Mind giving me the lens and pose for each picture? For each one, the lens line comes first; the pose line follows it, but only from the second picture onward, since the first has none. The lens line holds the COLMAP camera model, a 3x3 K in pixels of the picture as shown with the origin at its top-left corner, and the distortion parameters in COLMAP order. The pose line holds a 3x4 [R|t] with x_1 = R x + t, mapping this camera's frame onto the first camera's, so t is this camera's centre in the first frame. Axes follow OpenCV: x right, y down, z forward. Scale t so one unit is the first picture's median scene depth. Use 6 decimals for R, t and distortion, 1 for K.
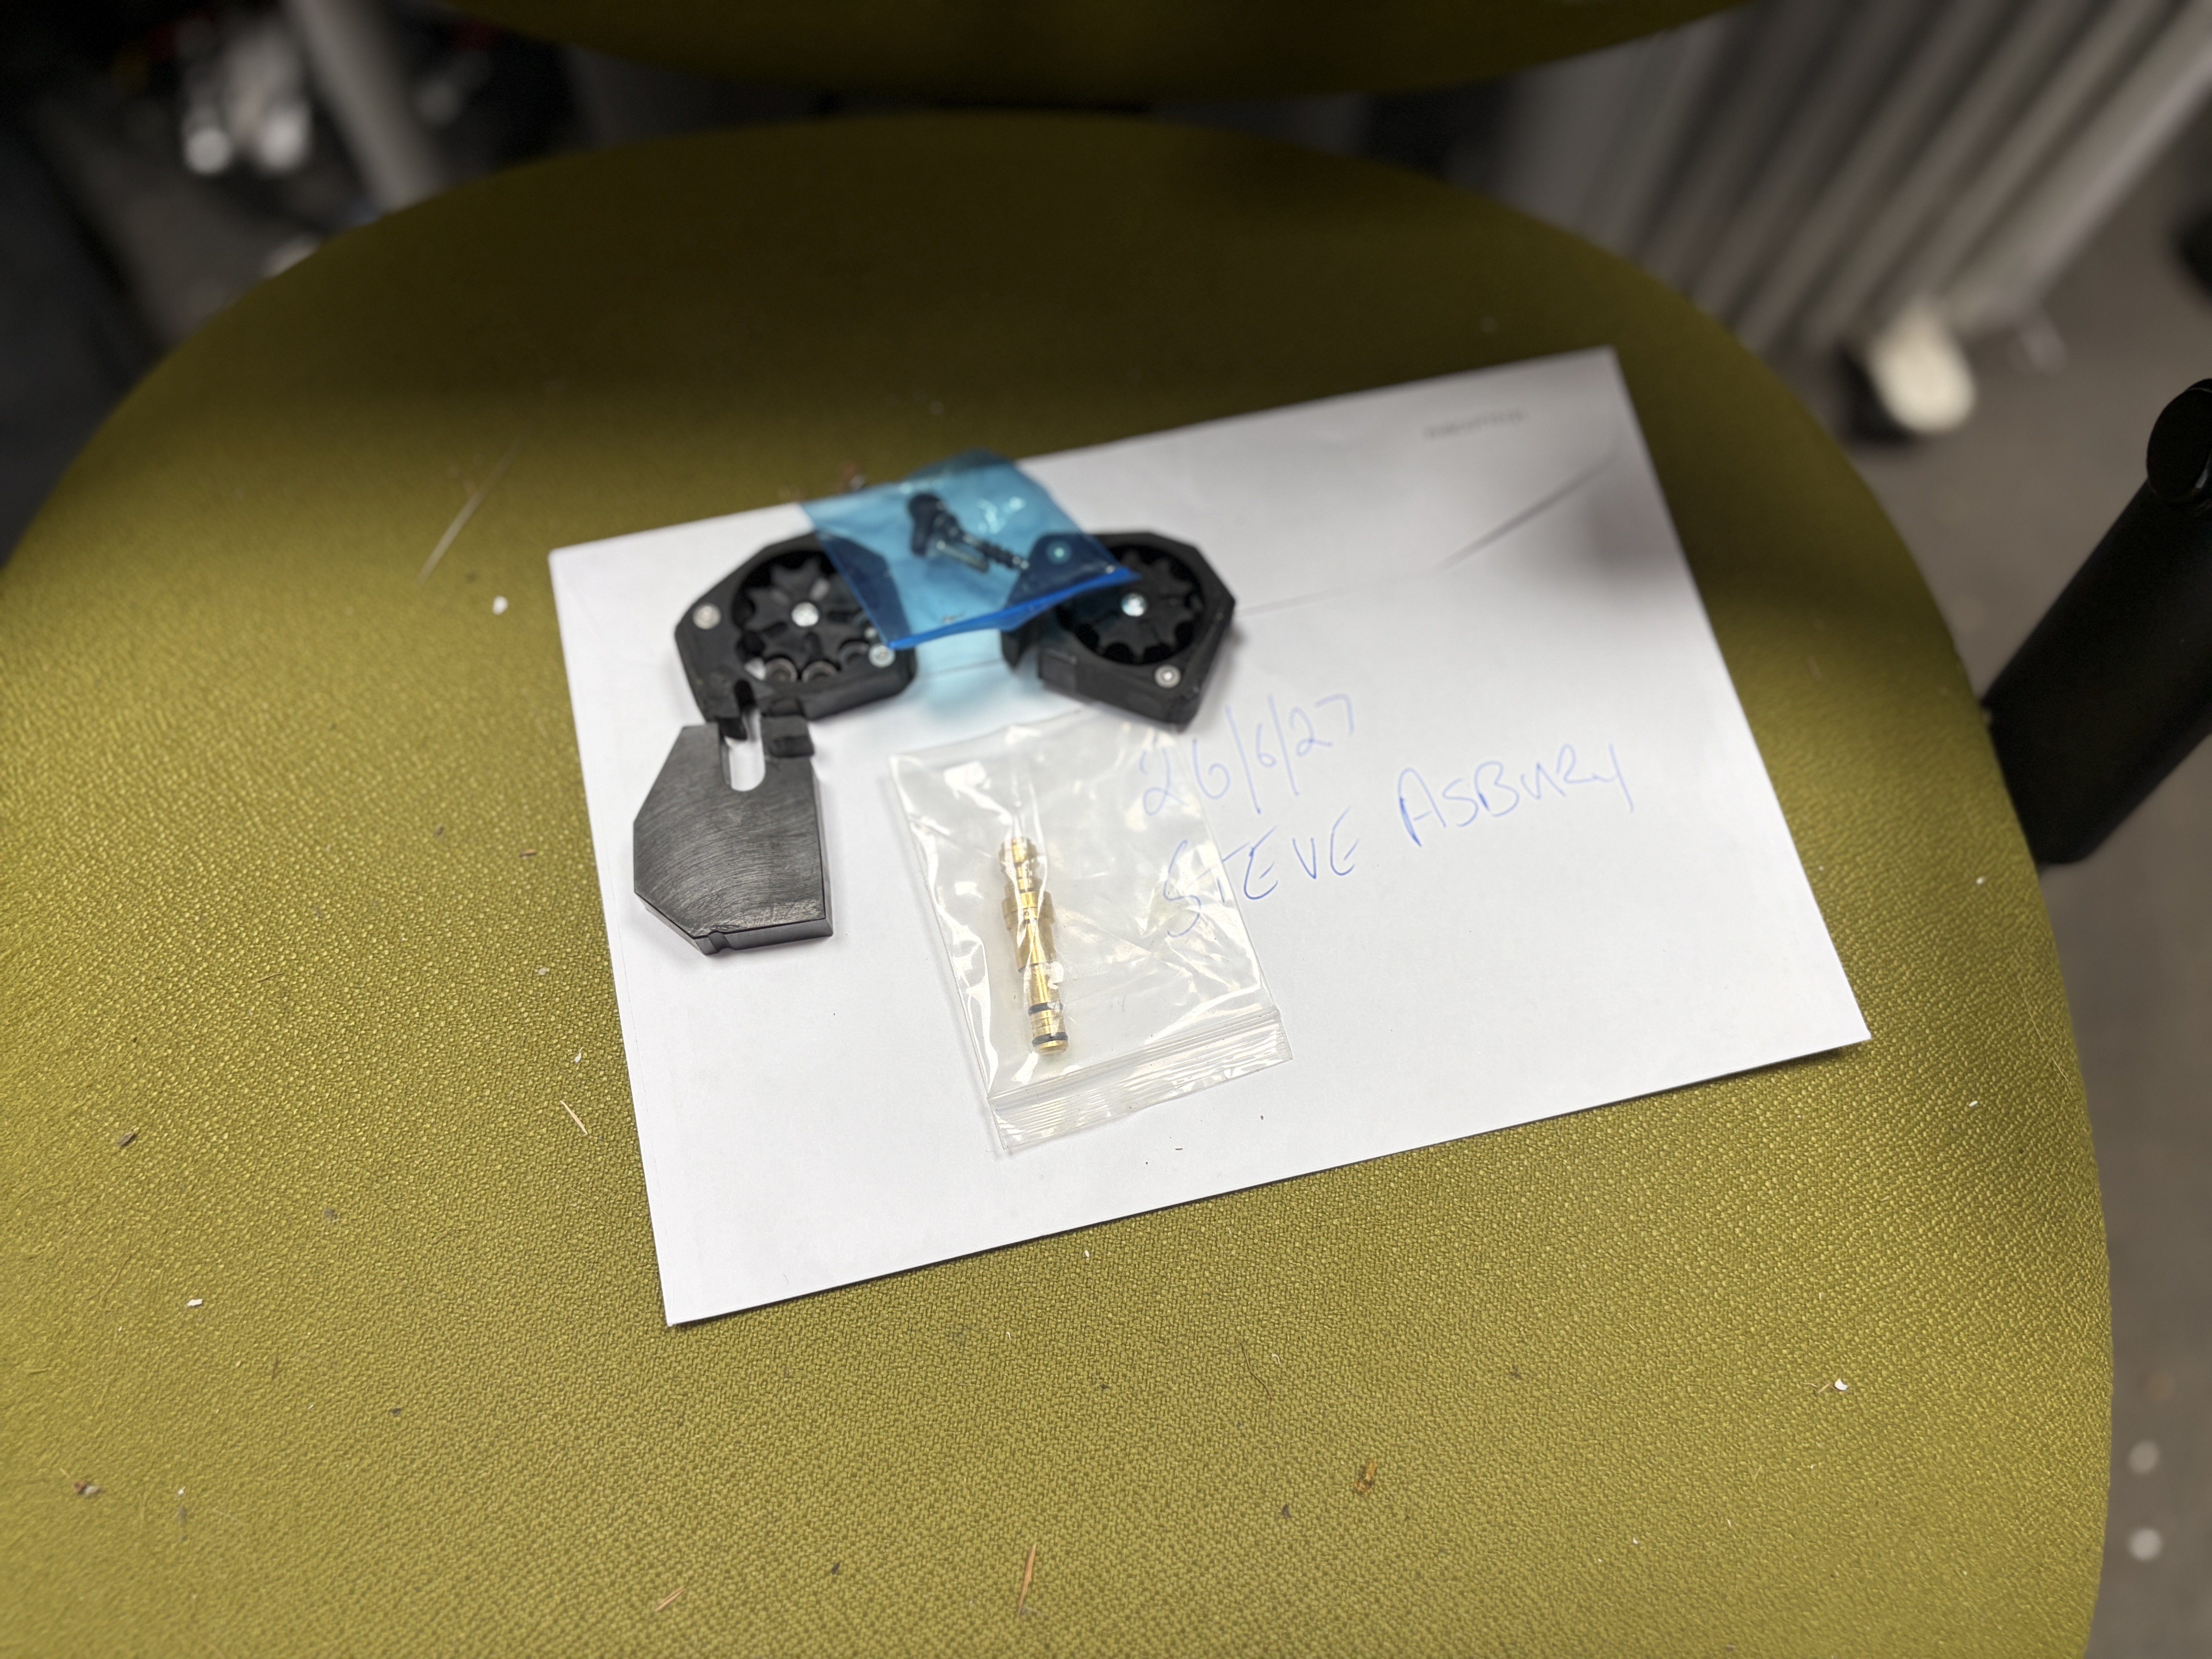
lens RADIAL K [[1686.6, 0, 1104.8], [0, 1686.6, 839.1], [0, 0, 1]] dist [0.008810, -0.009652]
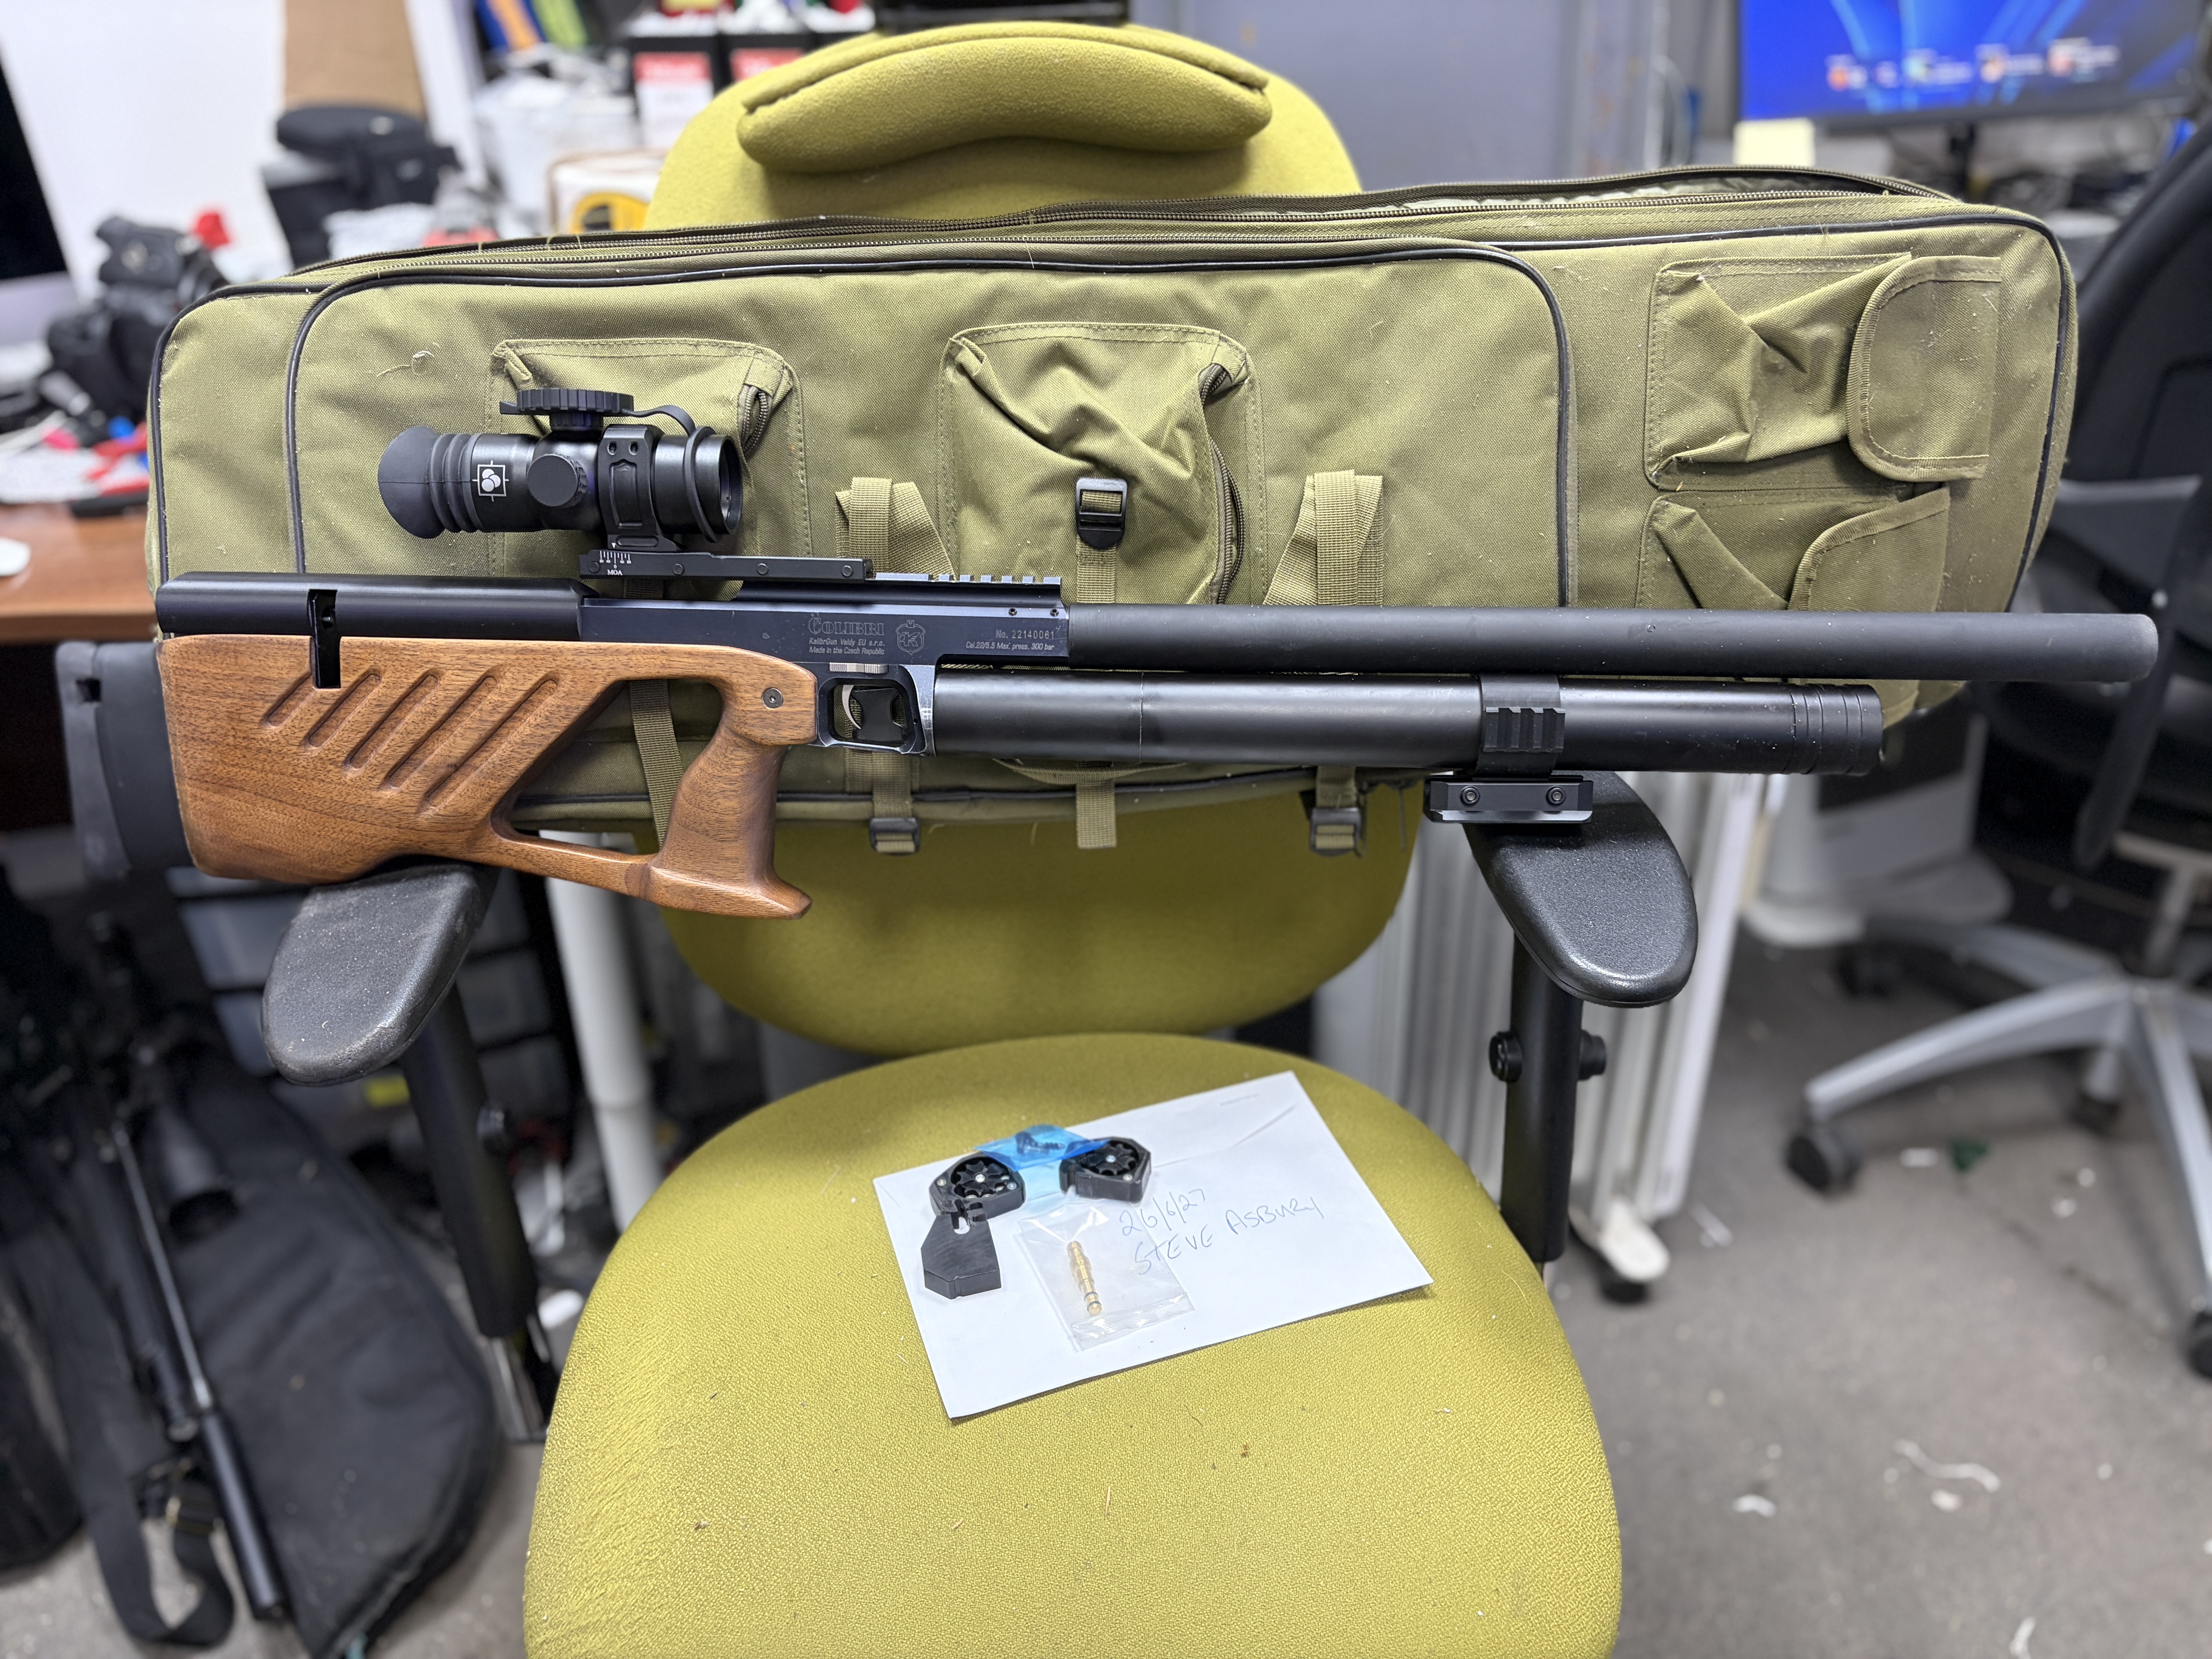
lens RADIAL K [[1656.5, 0, 1043.5], [0, 1656.5, 831.7], [0, 0, 1]] dist [0.009784, -0.036225]
pose [[0.994910, -0.099917, 0.013081, -0.065883], [0.084513, 0.756640, -0.648347, 1.082273], [0.054883, 0.646152, 0.761233, -1.196853]]
